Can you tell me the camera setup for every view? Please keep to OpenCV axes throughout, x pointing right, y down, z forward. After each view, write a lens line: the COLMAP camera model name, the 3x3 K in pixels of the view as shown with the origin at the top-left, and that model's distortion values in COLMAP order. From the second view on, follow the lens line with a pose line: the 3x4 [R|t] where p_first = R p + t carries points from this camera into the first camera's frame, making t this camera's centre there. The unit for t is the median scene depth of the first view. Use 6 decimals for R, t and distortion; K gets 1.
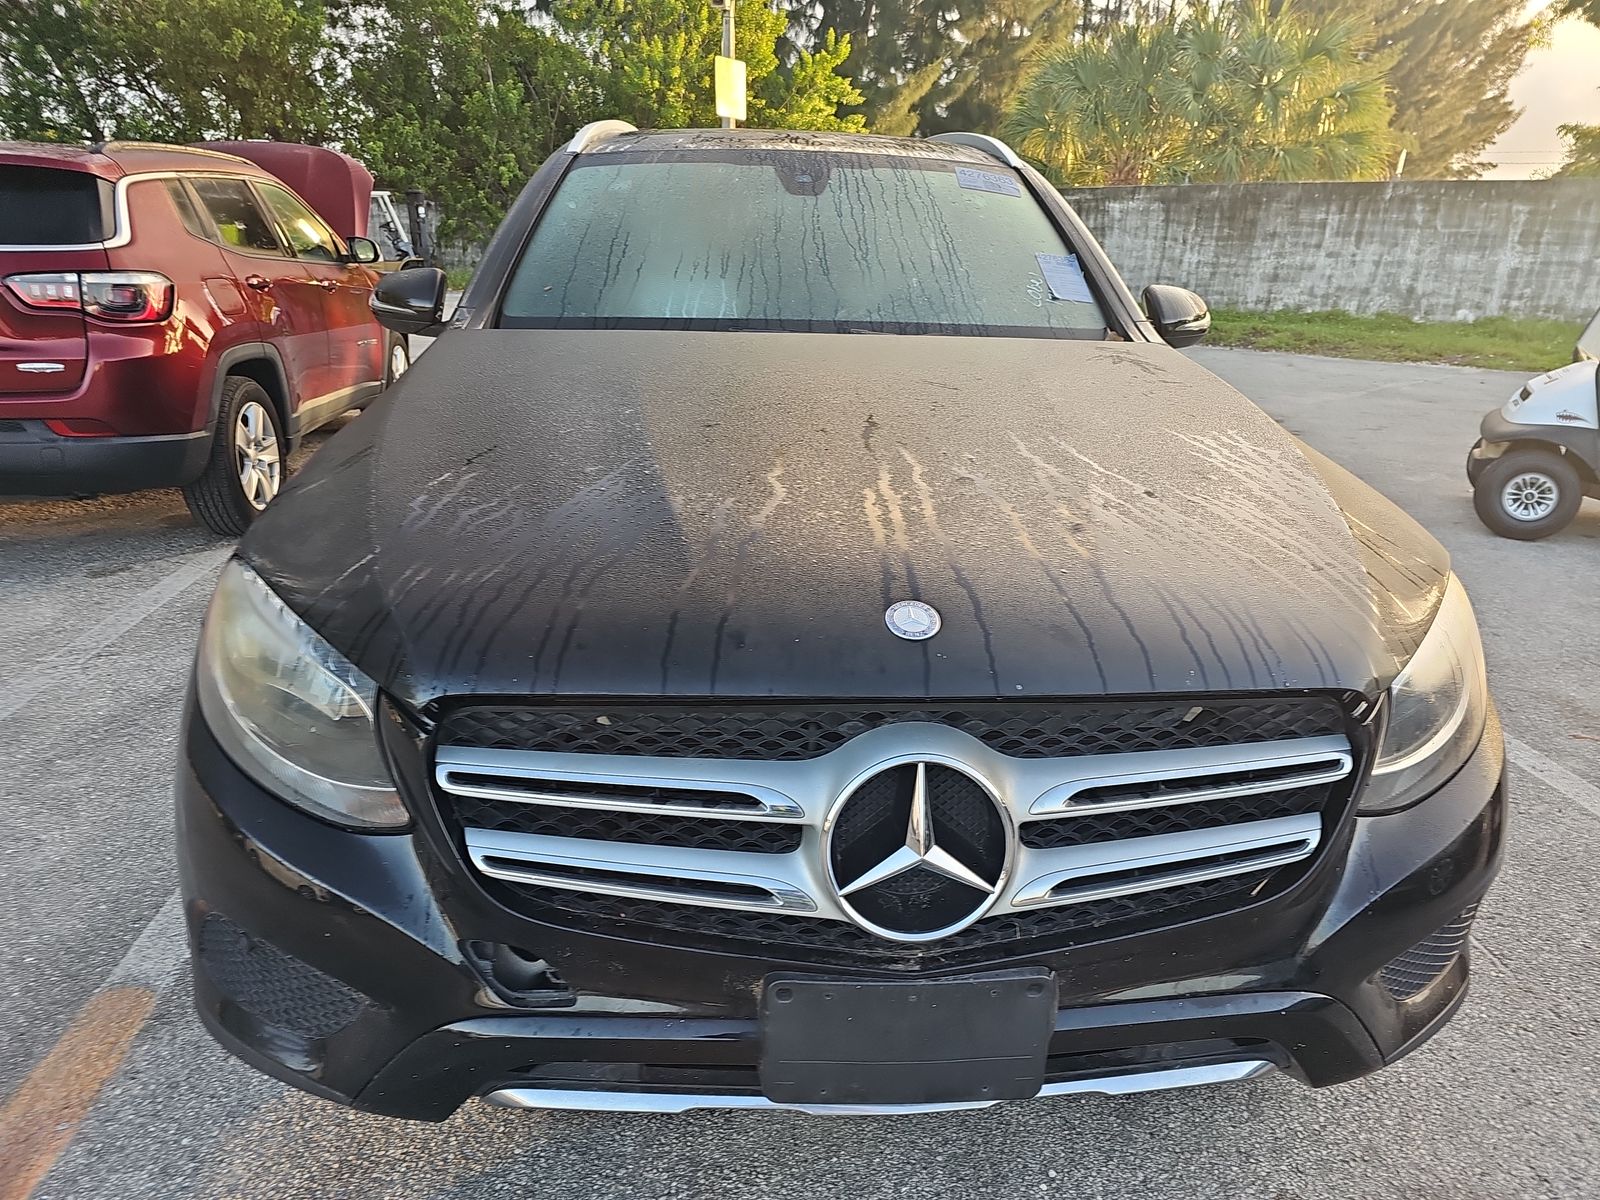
lens RADIAL K [[1080.0, 0, 813.9], [0, 1080.0, 613.1], [0, 0, 1]] dist [0.037792, -0.030149]
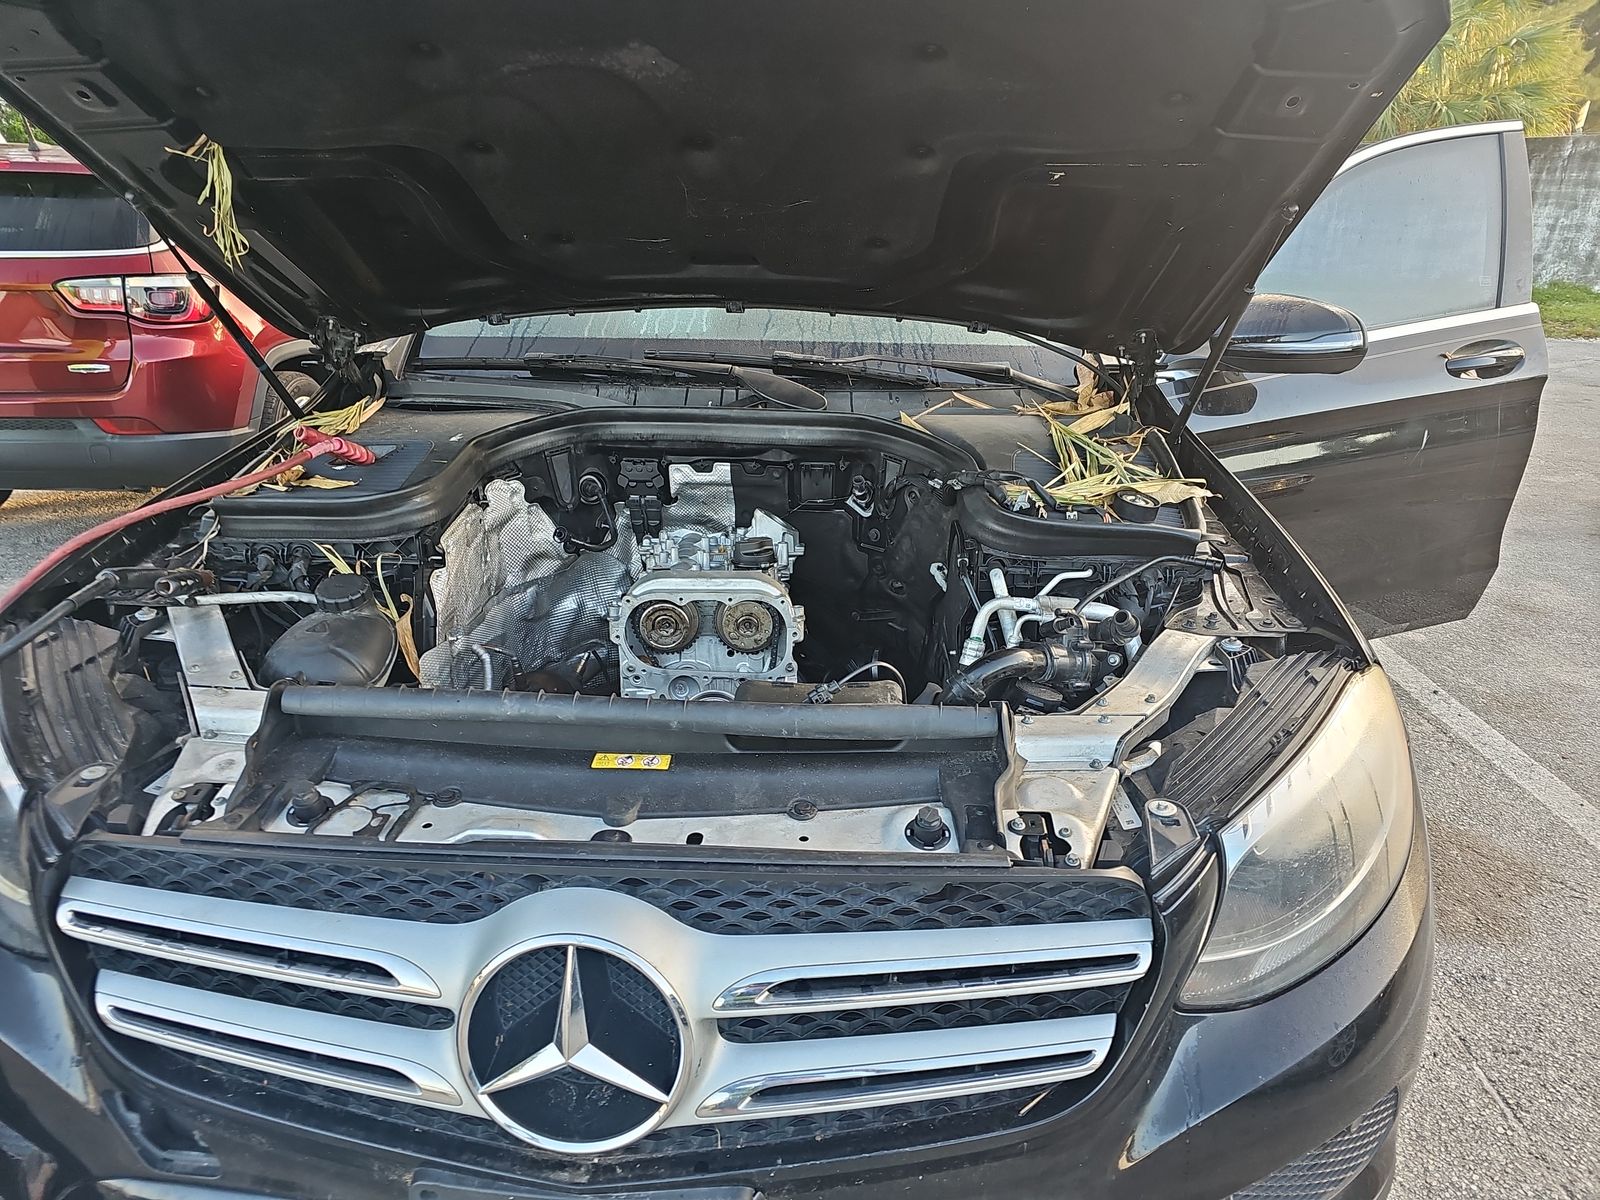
lens RADIAL K [[1080.0, 0, 795.4], [0, 1080.0, 590.6], [0, 0, 1]] dist [0.037792, -0.030149]
pose [[0.990392, 0.029207, -0.135169, 0.322156], [-0.028213, 0.999559, 0.009264, -0.124652], [0.135380, -0.005362, 0.990779, 0.175474]]
